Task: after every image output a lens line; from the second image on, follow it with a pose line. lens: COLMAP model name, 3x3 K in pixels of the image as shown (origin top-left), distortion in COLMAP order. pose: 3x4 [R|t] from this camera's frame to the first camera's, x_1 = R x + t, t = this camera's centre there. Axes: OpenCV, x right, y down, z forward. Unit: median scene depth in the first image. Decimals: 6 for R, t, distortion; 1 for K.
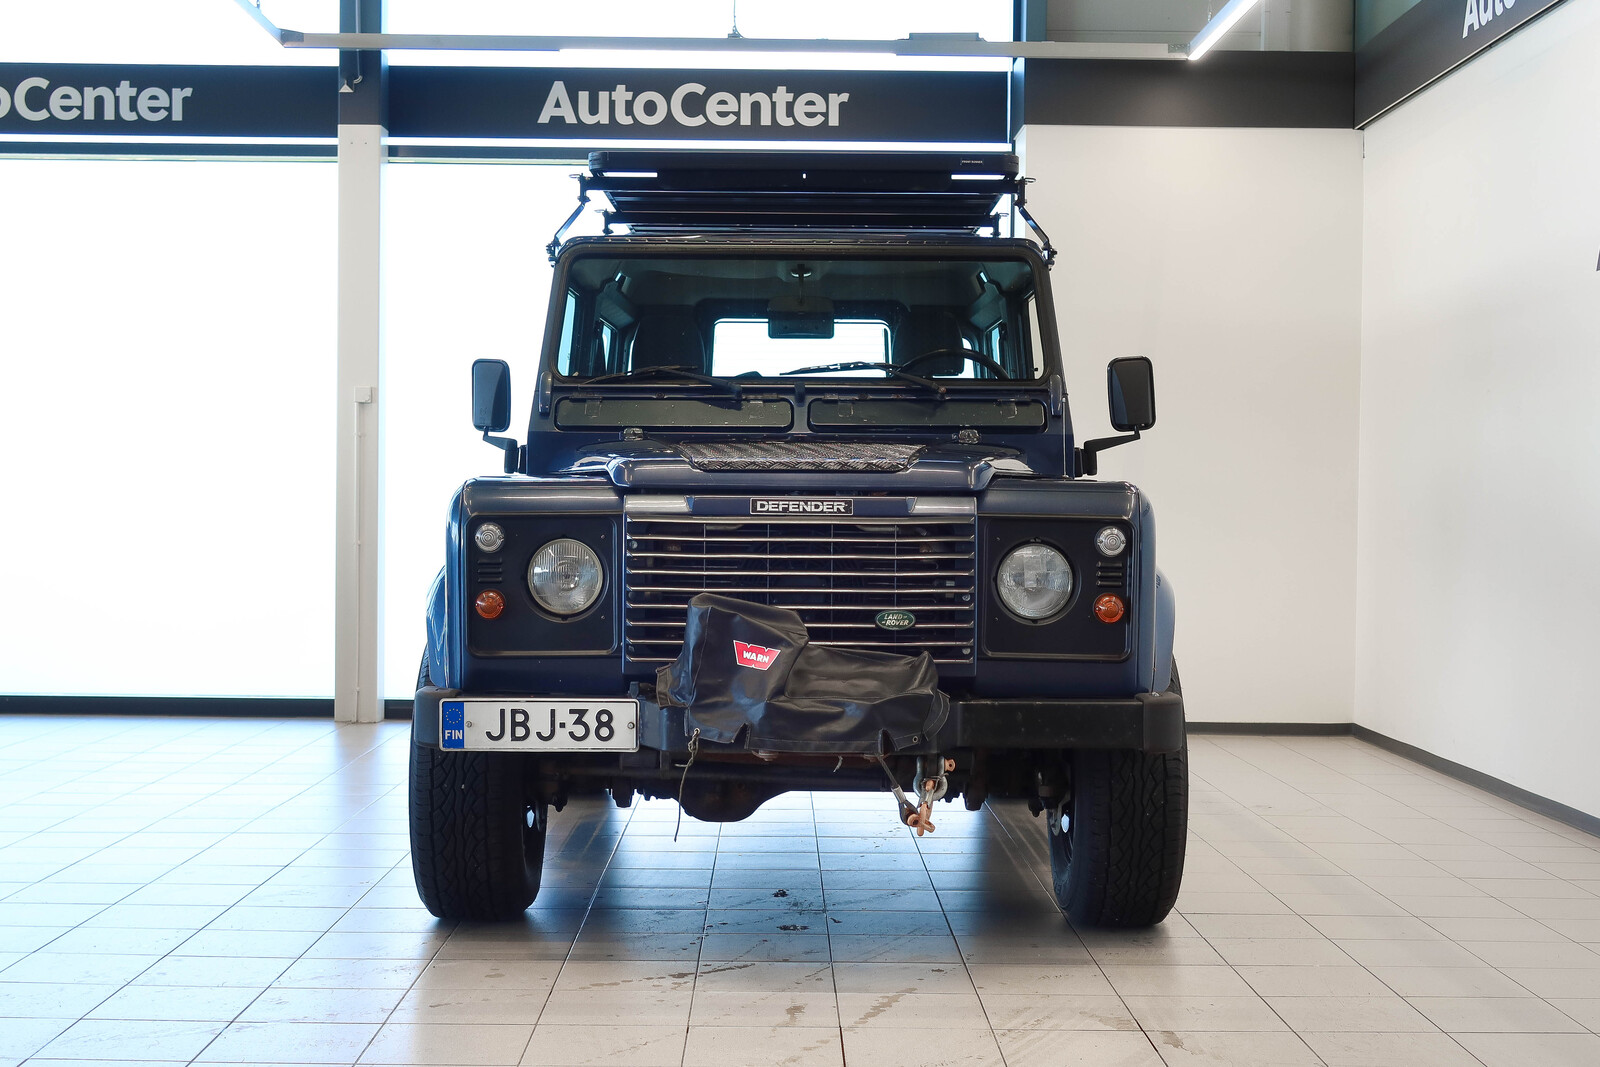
lens RADIAL K [[1324.6, 0, 800.0], [0, 1324.6, 533.5], [0, 0, 1]] dist [-0.007521, -0.000573]
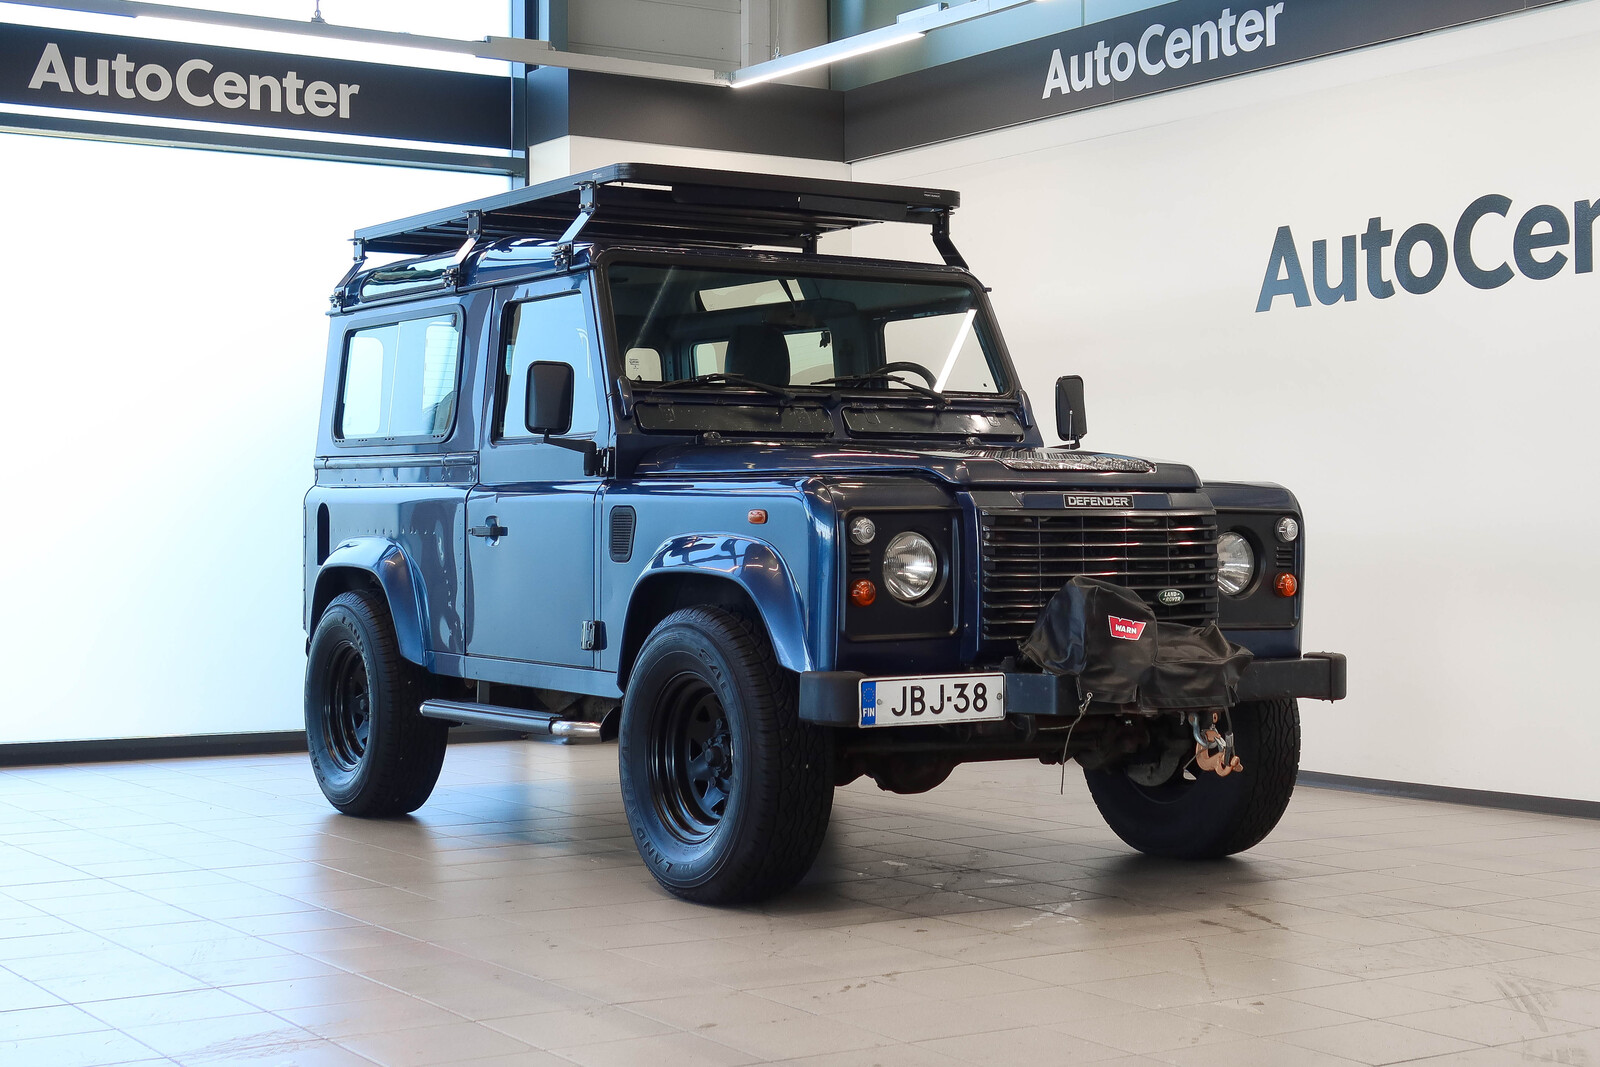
lens RADIAL K [[1324.6, 0, 800.0], [0, 1324.6, 533.5], [0, 0, 1]] dist [-0.007521, -0.000573]
pose [[0.945352, -0.012247, 0.325822, -0.653400], [0.014865, 0.999874, -0.005547, 0.010855], [-0.325713, 0.010087, 0.945415, -0.006600]]
